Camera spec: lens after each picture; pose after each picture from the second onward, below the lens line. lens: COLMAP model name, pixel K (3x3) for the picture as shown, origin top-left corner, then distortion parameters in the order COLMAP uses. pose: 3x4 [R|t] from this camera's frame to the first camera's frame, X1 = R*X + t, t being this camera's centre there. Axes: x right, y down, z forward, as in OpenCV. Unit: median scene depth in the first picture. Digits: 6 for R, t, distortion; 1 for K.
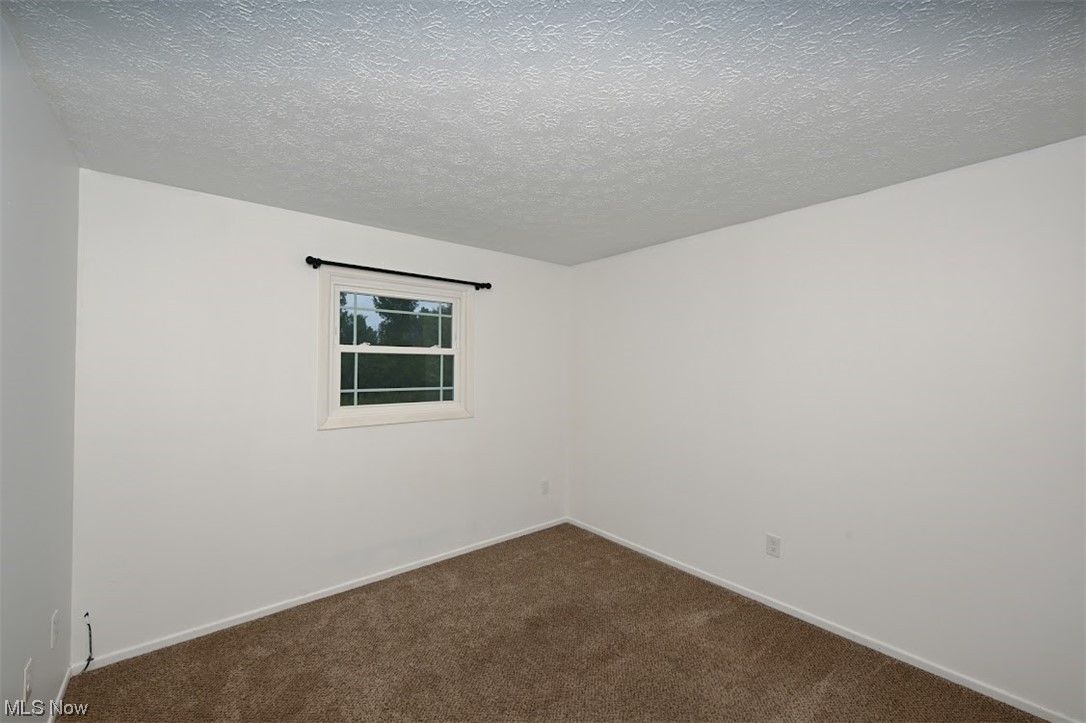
lens RADIAL K [[441.9, 0, 551.2], [0, 441.9, 362.0], [0, 0, 1]] dist [0.002479, 0.000527]
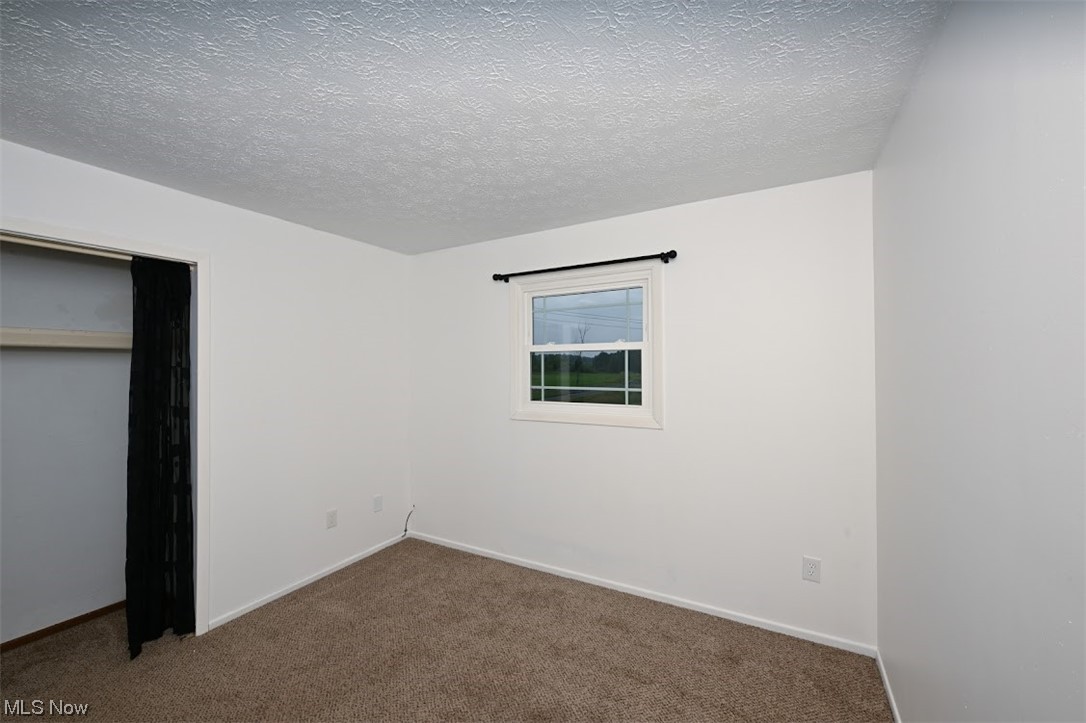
lens RADIAL K [[441.9, 0, 544.3], [0, 441.9, 366.3], [0, 0, 1]] dist [0.002479, 0.000527]
pose [[0.331866, -0.007034, -0.943300, 0.502125], [0.015374, 0.999880, -0.002047, 0.014001], [0.943201, -0.013823, 0.331934, 0.572997]]
